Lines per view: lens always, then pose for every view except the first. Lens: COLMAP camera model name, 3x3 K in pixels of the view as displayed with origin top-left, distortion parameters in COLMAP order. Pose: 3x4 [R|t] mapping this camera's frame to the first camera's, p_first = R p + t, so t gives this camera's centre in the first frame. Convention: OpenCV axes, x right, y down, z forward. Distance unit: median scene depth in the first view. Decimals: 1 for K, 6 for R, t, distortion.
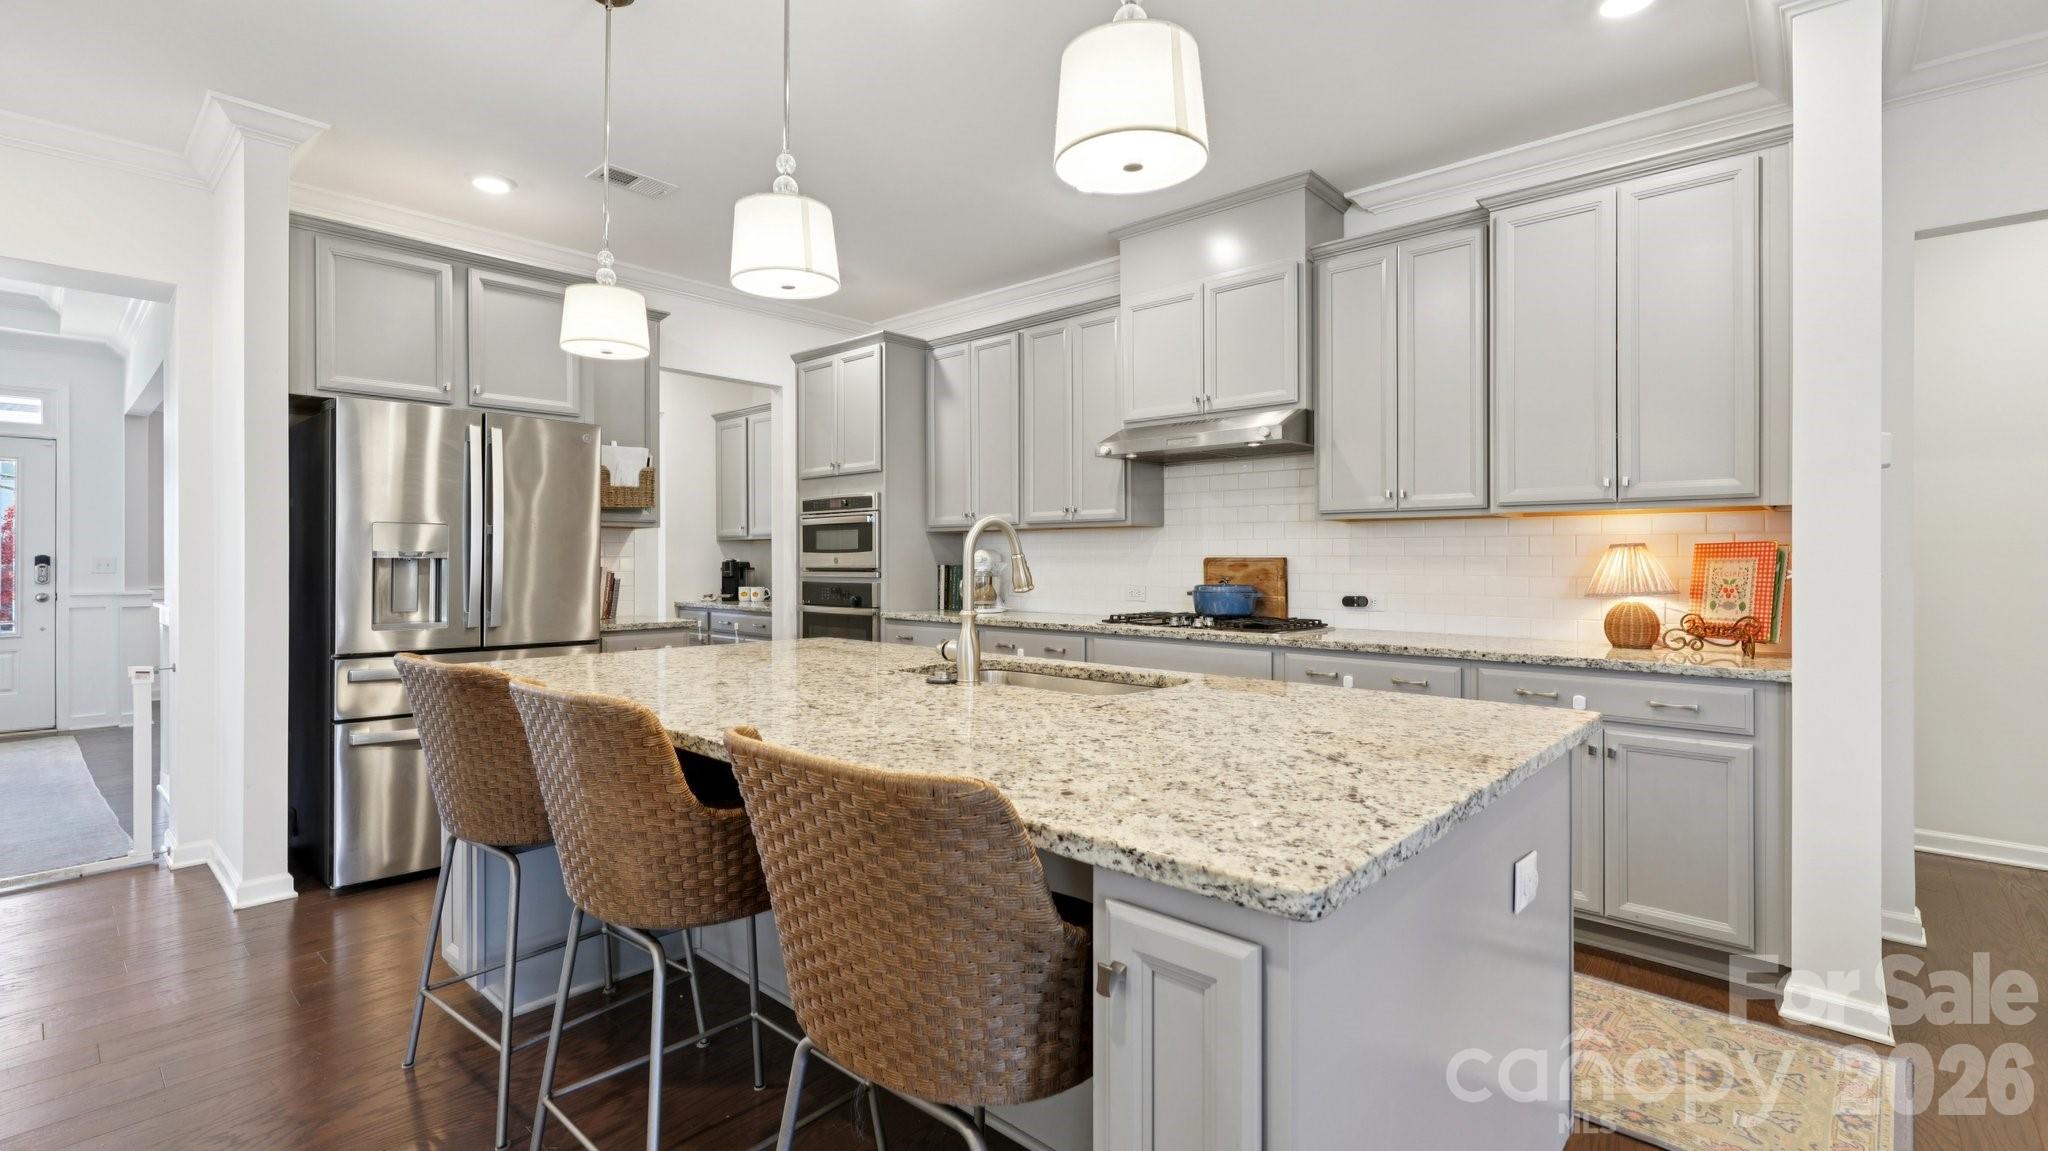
lens RADIAL K [[902.5, 0, 1036.3], [0, 902.5, 585.2], [0, 0, 1]] dist [0.000775, 0.000327]
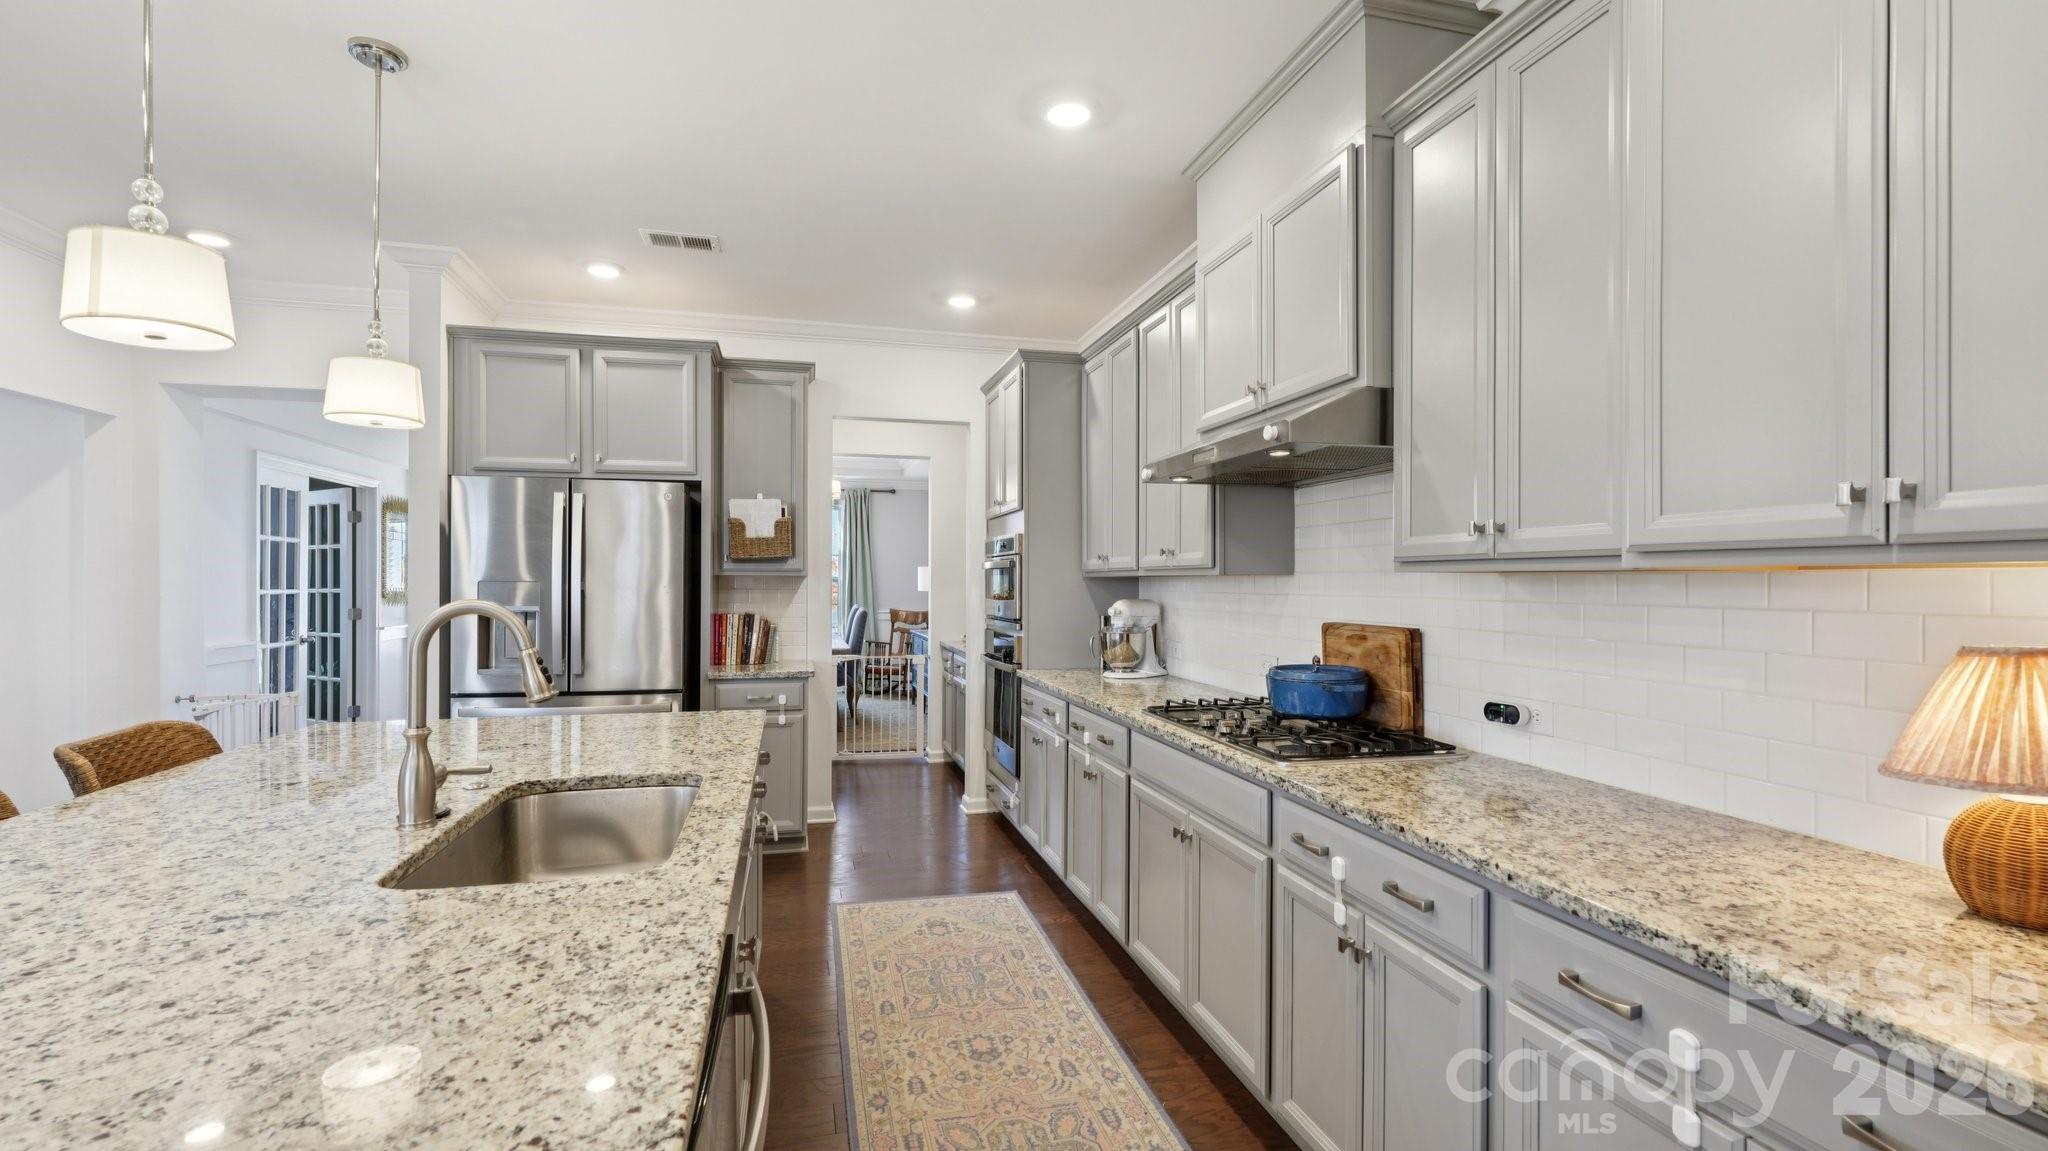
lens RADIAL K [[902.5, 0, 1036.3], [0, 902.5, 585.2], [0, 0, 1]] dist [0.000775, 0.000327]
pose [[0.832088, 0.003949, -0.554630, 0.402031], [-0.017181, 0.999678, -0.018659, -0.044223], [0.554378, 0.025055, 0.831888, 0.345389]]
